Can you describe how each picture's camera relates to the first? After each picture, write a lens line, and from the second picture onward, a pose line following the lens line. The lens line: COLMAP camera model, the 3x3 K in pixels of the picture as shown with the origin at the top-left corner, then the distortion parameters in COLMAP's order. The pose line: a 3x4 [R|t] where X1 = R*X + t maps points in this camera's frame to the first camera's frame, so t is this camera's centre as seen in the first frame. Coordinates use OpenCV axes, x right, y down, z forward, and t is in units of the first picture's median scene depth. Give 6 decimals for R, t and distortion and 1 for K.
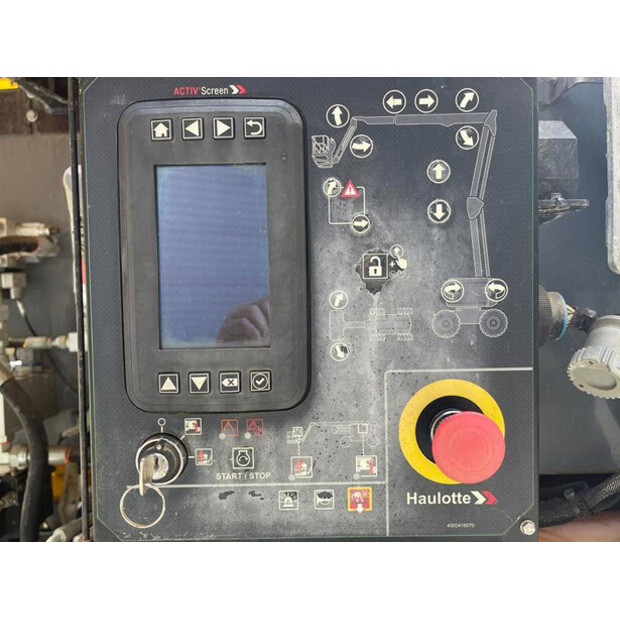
lens RADIAL K [[486.2, 0, 311.8], [0, 486.2, 305.6], [0, 0, 1]] dist [0.011294, -0.026681]
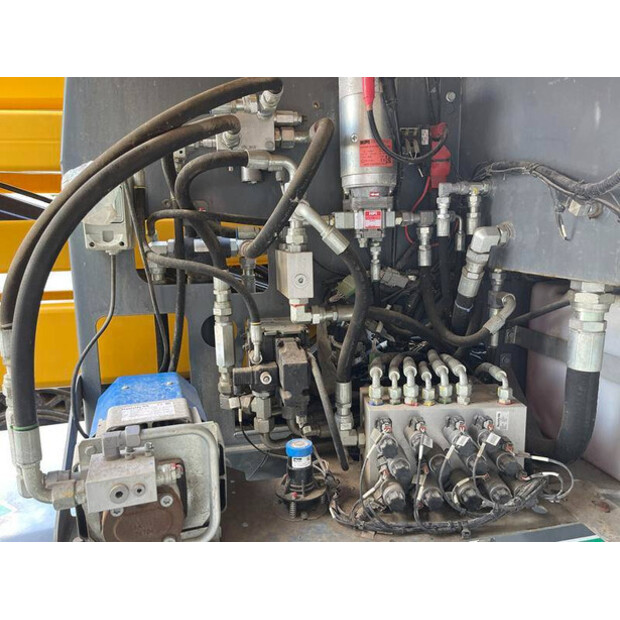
lens RADIAL K [[486.2, 0, 307.1], [0, 486.2, 309.9], [0, 0, 1]] dist [0.011294, -0.026681]
pose [[0.982244, -0.031696, 0.184909, -2.257065], [0.003277, 0.988373, 0.152015, 0.314762], [-0.187577, -0.148710, 0.970928, -0.371353]]
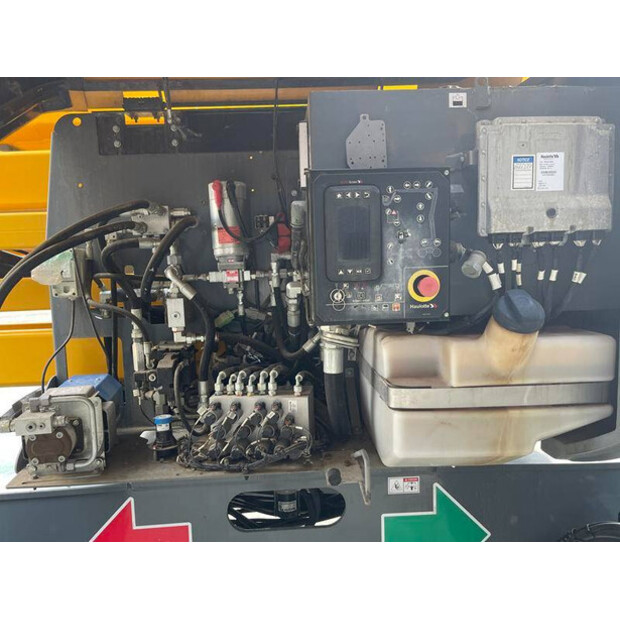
lens RADIAL K [[486.2, 0, 311.7], [0, 486.2, 311.6], [0, 0, 1]] dist [0.011294, -0.026681]
pose [[0.997828, -0.022733, 0.061828, -0.689884], [0.016729, 0.995246, 0.095949, 0.104616], [-0.063716, -0.094706, 0.993464, -2.280766]]
